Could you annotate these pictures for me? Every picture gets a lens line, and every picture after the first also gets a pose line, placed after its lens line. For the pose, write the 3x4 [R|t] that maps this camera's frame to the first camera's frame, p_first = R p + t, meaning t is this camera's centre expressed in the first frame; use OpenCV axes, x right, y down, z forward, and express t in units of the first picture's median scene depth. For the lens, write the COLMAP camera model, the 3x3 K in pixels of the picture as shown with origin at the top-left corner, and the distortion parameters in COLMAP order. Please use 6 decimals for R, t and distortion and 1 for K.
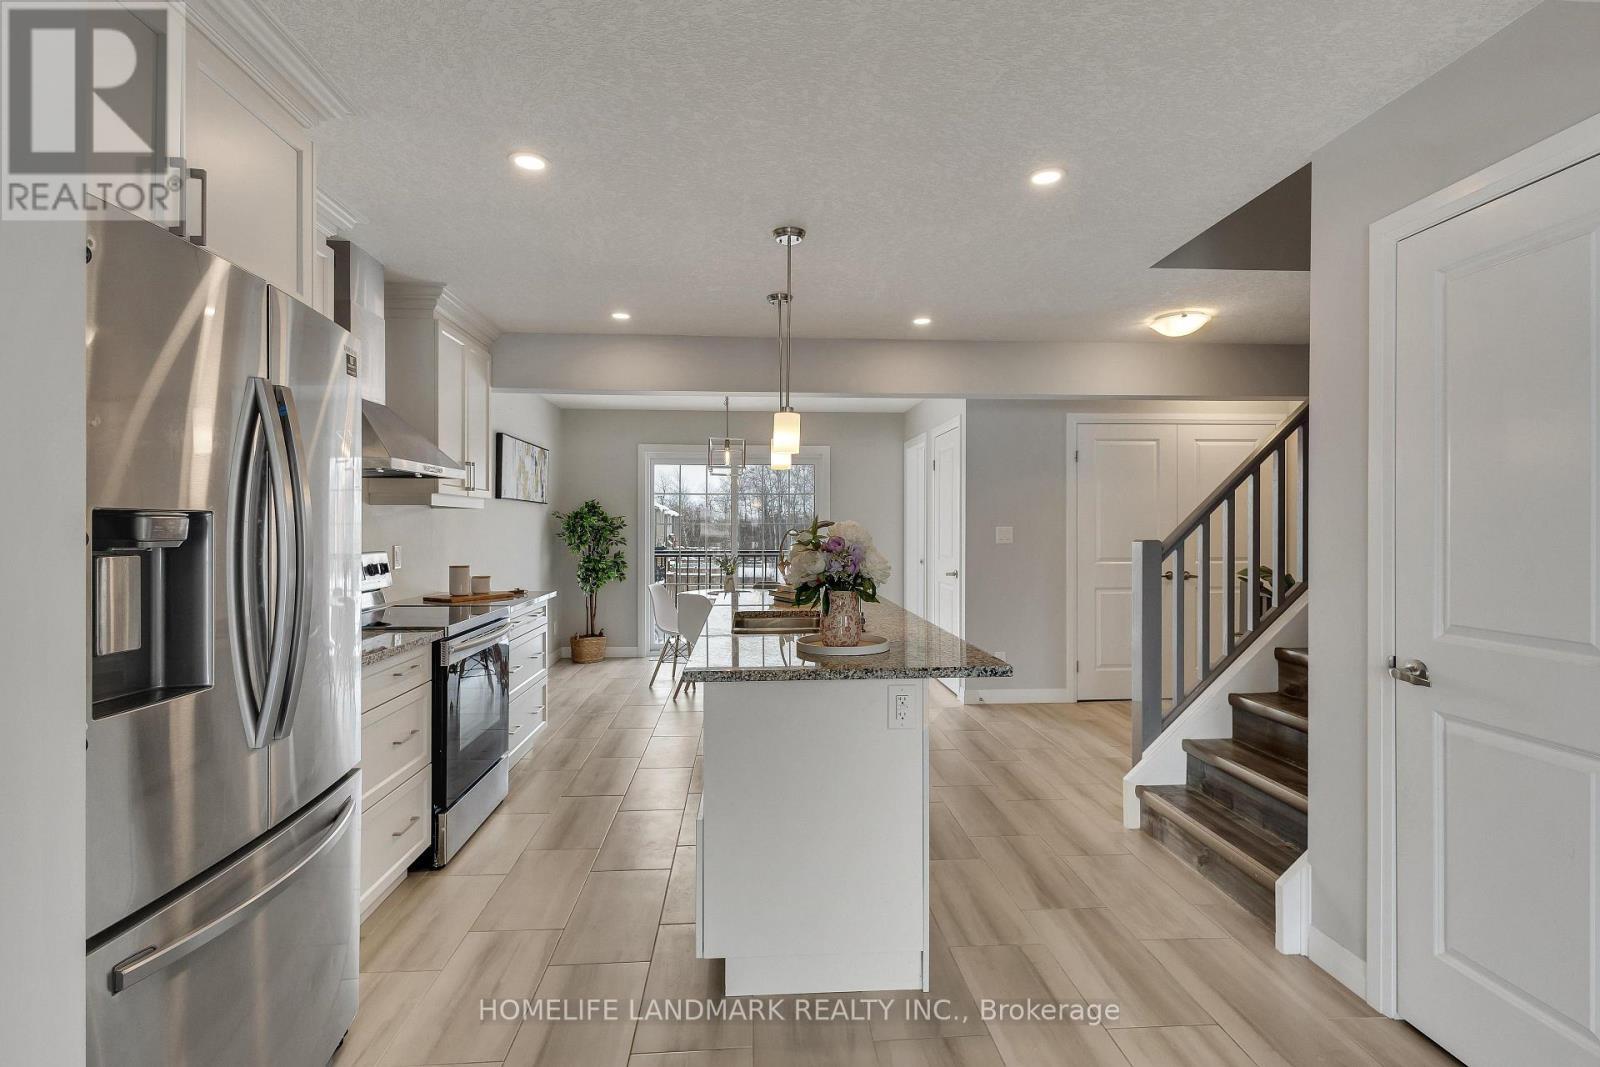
lens RADIAL K [[749.9, 0, 793.3], [0, 749.9, 528.6], [0, 0, 1]] dist [0.001701, -0.000675]
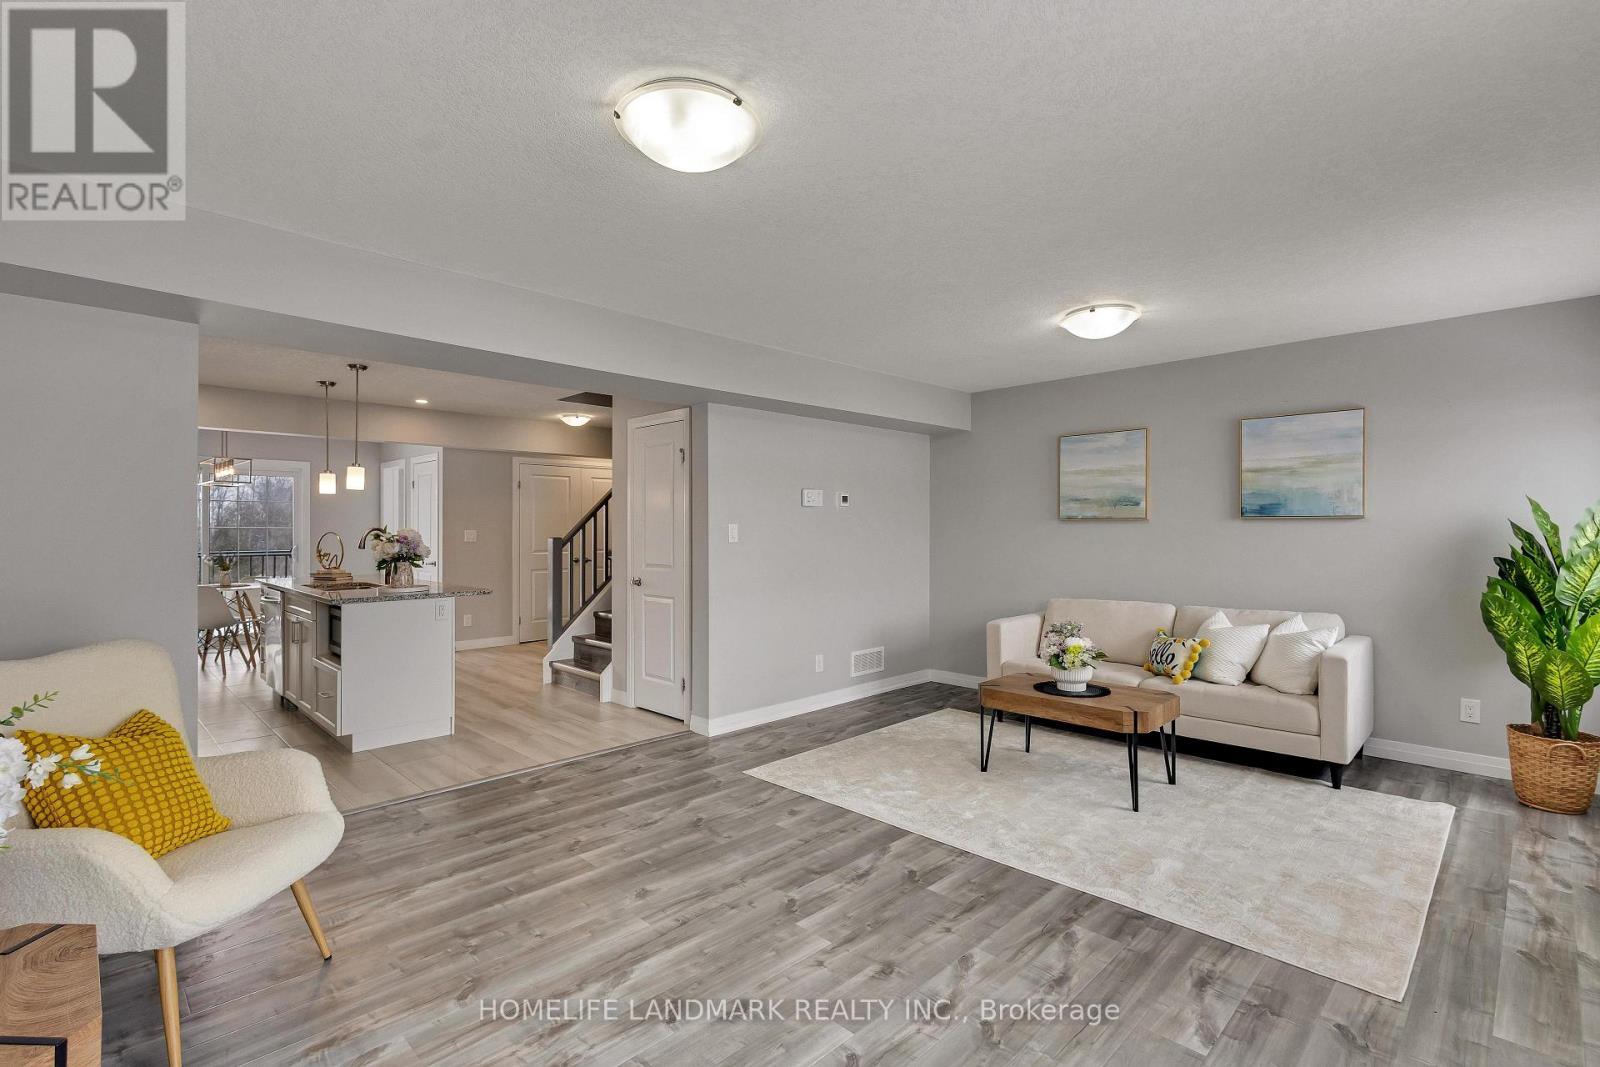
lens RADIAL K [[749.9, 0, 794.9], [0, 749.9, 531.9], [0, 0, 1]] dist [0.001701, -0.000675]
pose [[0.758379, -0.003582, 0.651804, -0.335460], [0.003013, 0.999993, 0.001991, -0.000826], [-0.651807, 0.000454, 0.758385, -0.911531]]
